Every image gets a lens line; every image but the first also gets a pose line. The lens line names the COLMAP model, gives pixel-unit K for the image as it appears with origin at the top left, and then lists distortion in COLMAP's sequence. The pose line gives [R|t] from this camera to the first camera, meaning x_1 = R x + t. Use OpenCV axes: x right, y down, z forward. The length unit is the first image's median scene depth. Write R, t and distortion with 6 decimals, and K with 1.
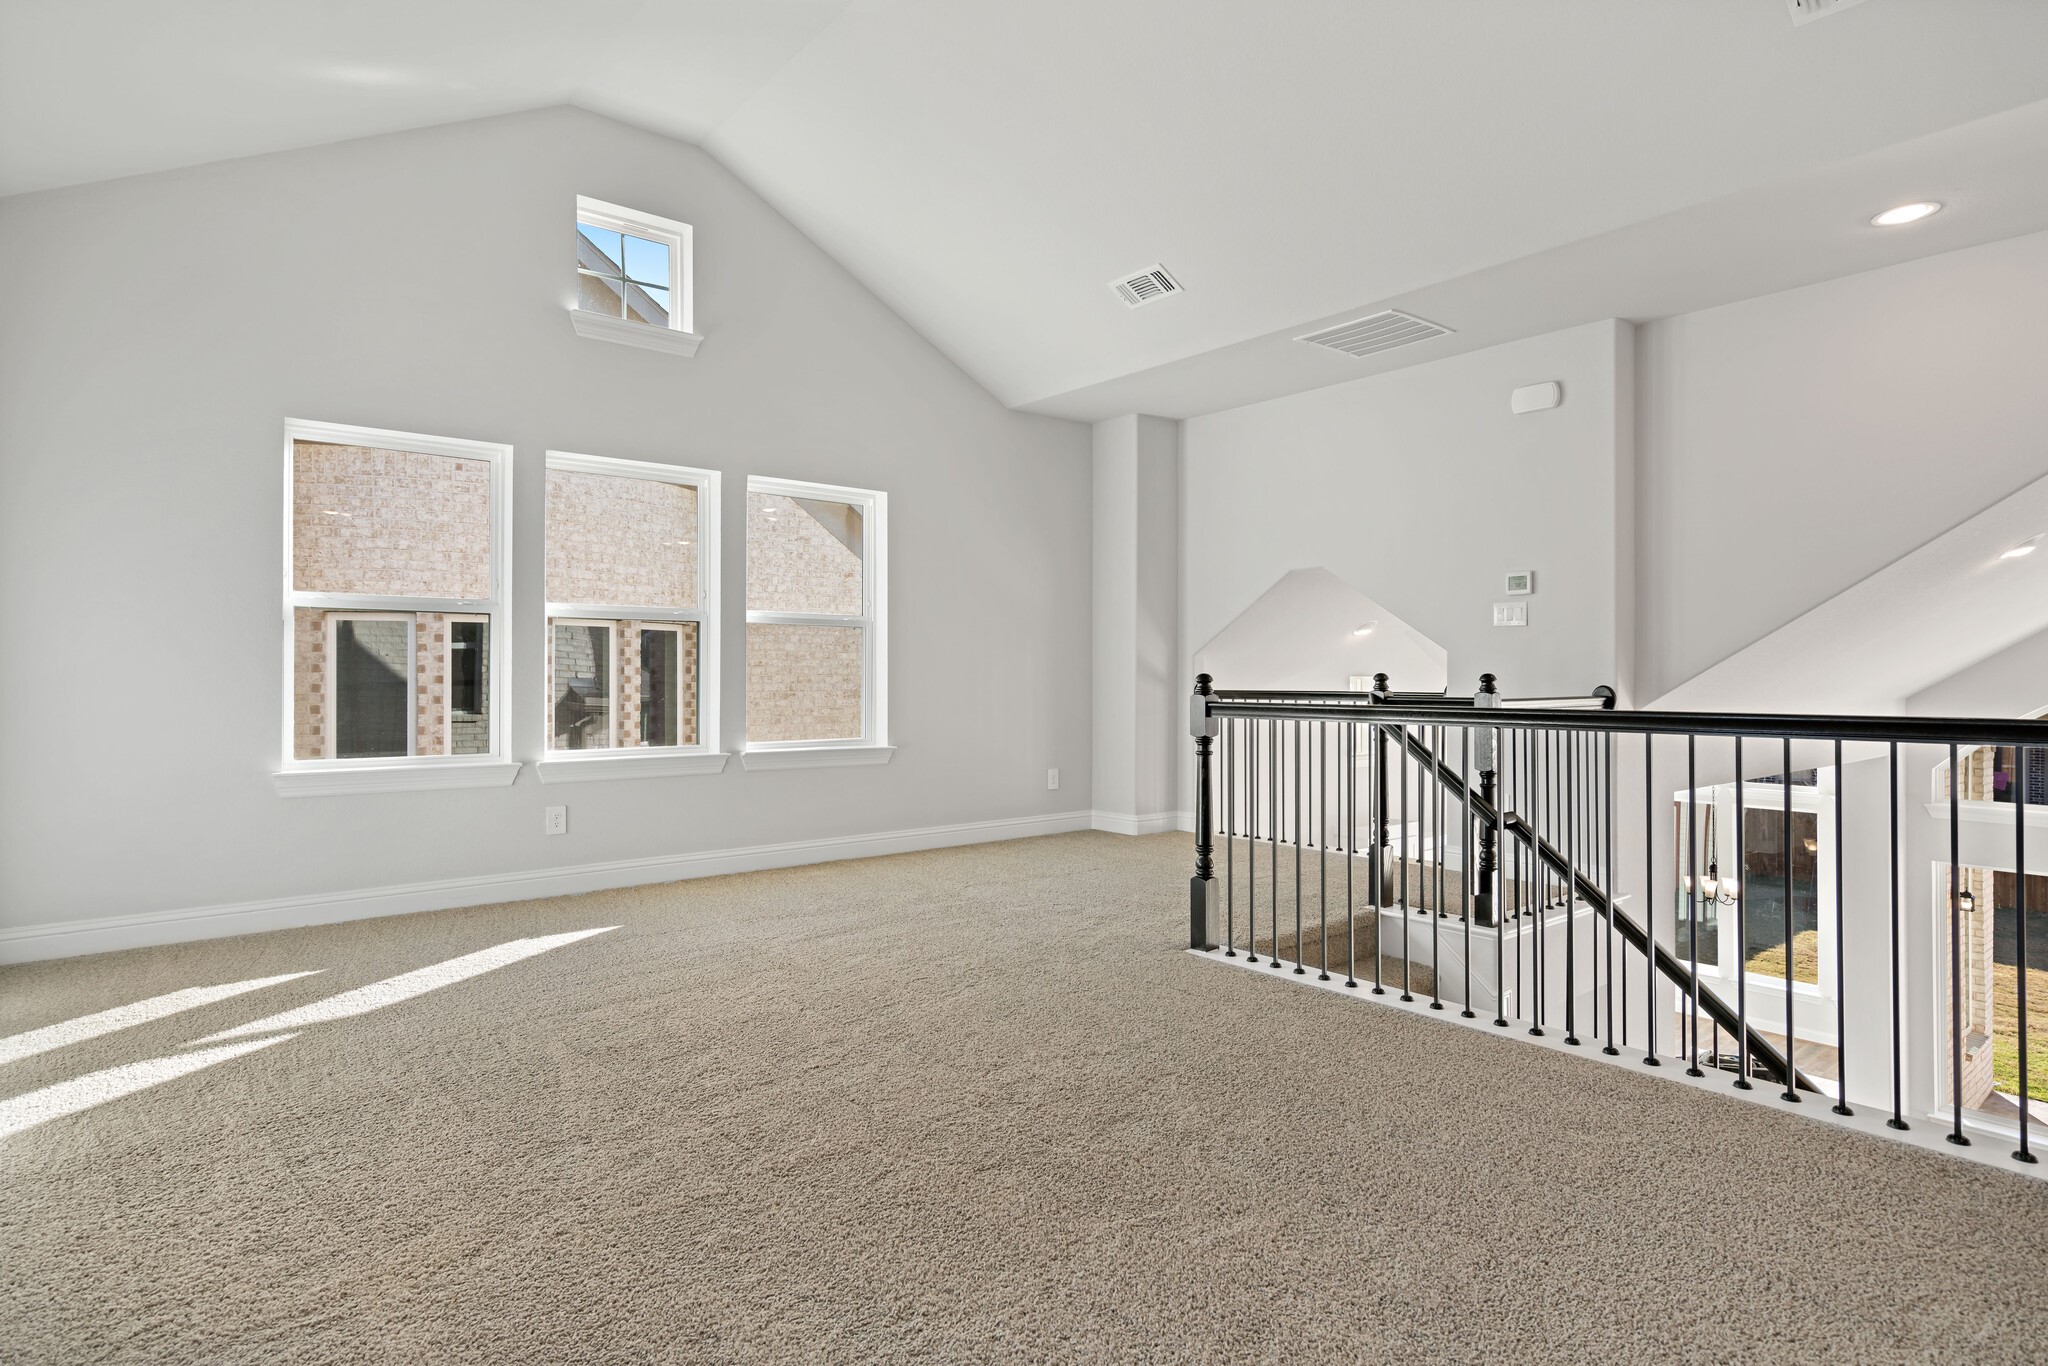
lens RADIAL K [[1084.0, 0, 1024.0], [0, 1084.0, 683.0], [0, 0, 1]] dist [-0.001499, 0.001252]
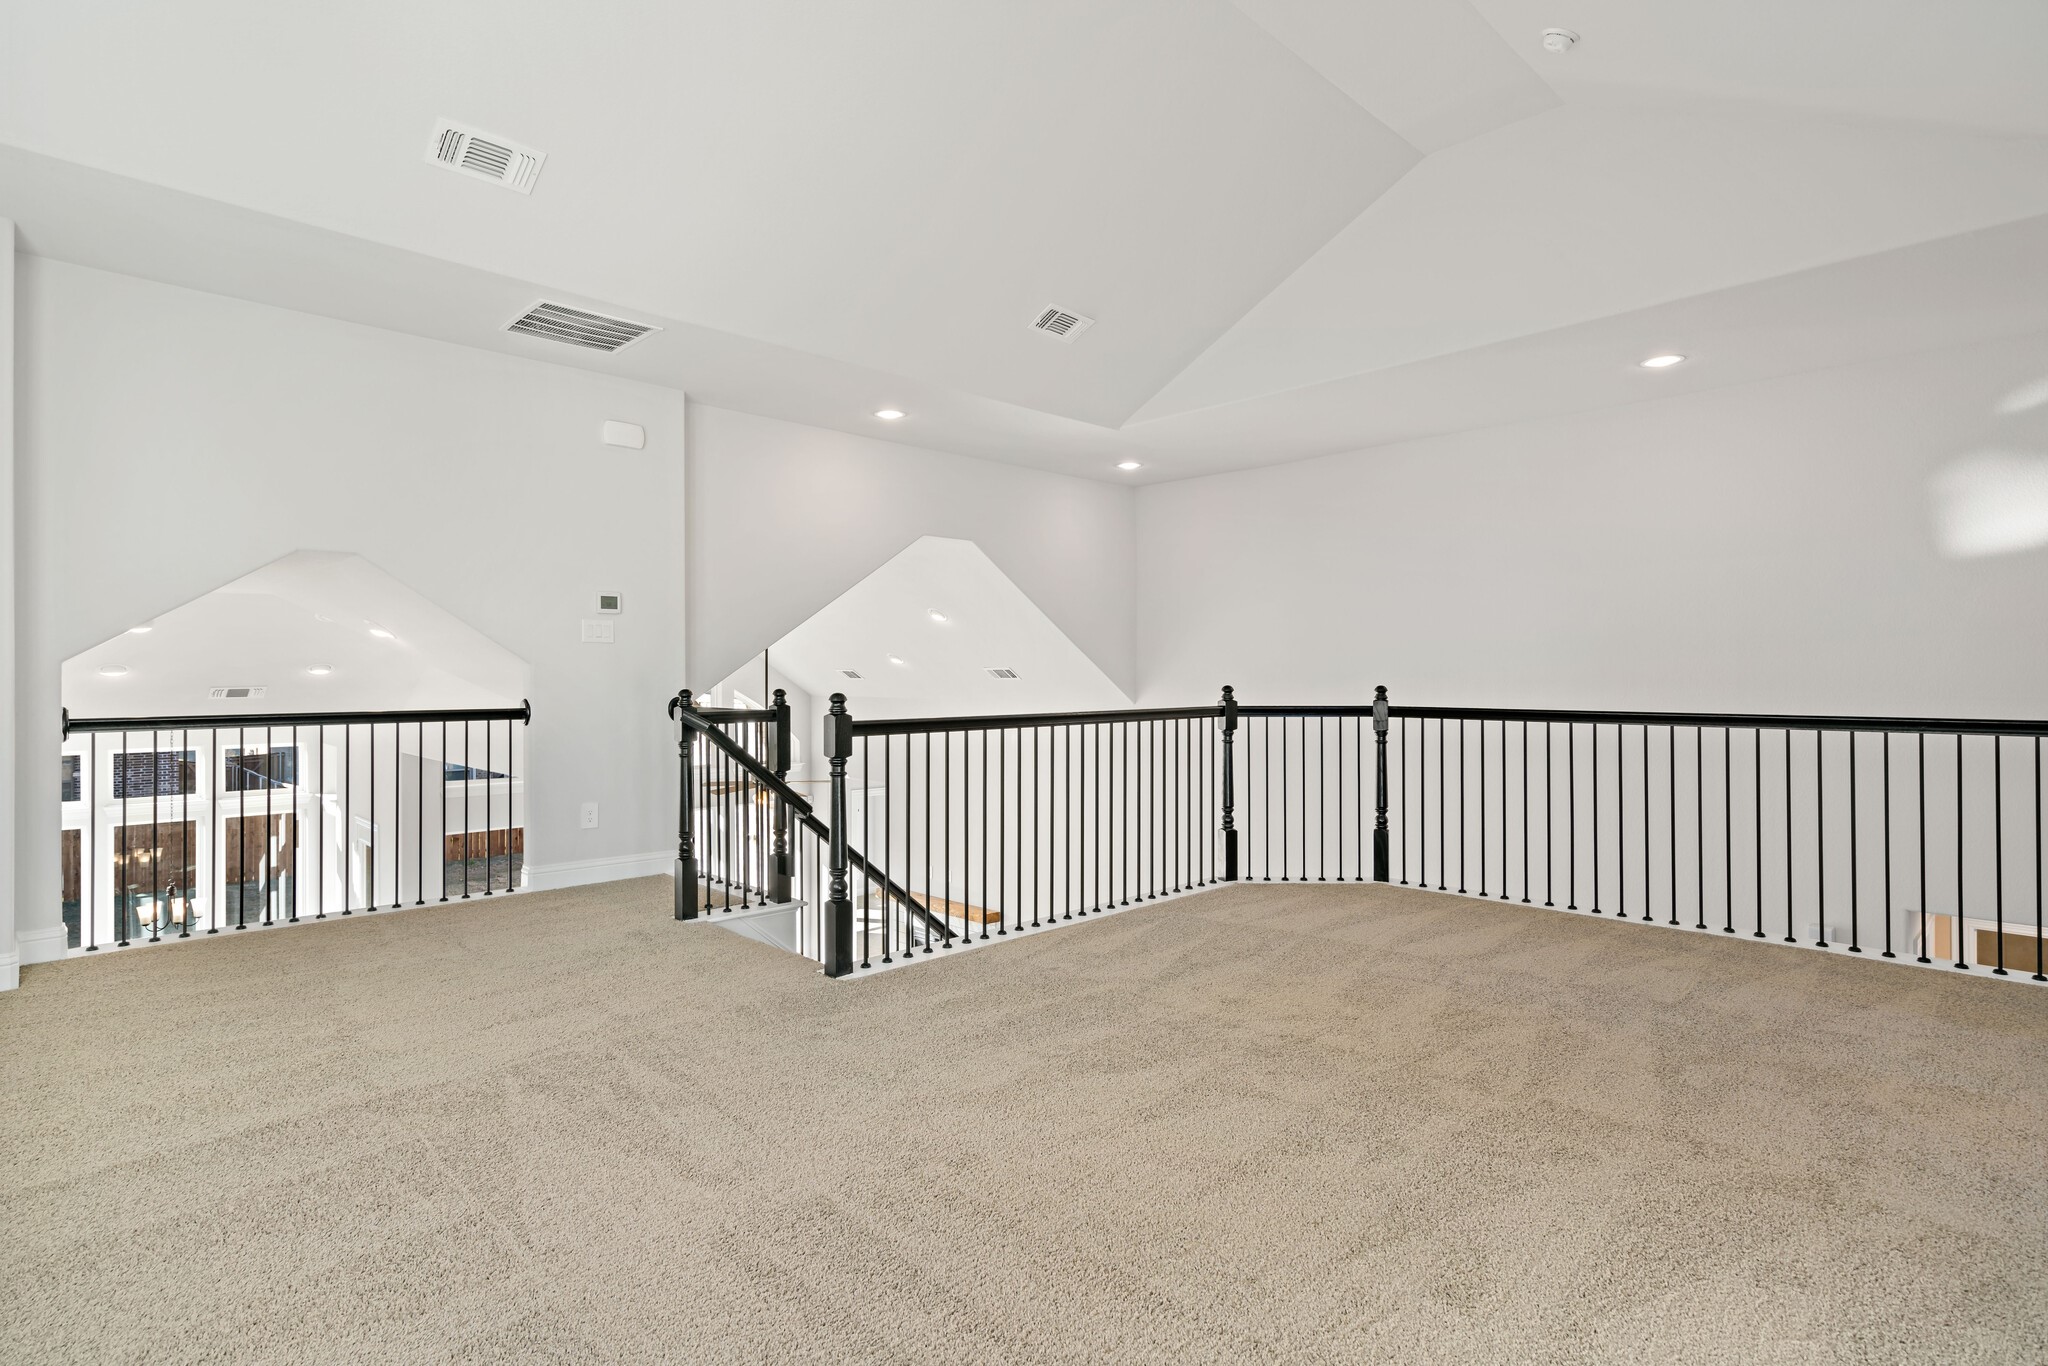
lens RADIAL K [[1016.3, 0, 1023.2], [0, 1016.3, 662.5], [0, 0, 1]] dist [-0.000291, 0.000084]
pose [[-0.036419, 0.009035, 0.999296, -0.768612], [0.012744, 0.999882, -0.008576, -0.026995], [-0.999255, 0.012423, -0.036530, 0.872538]]
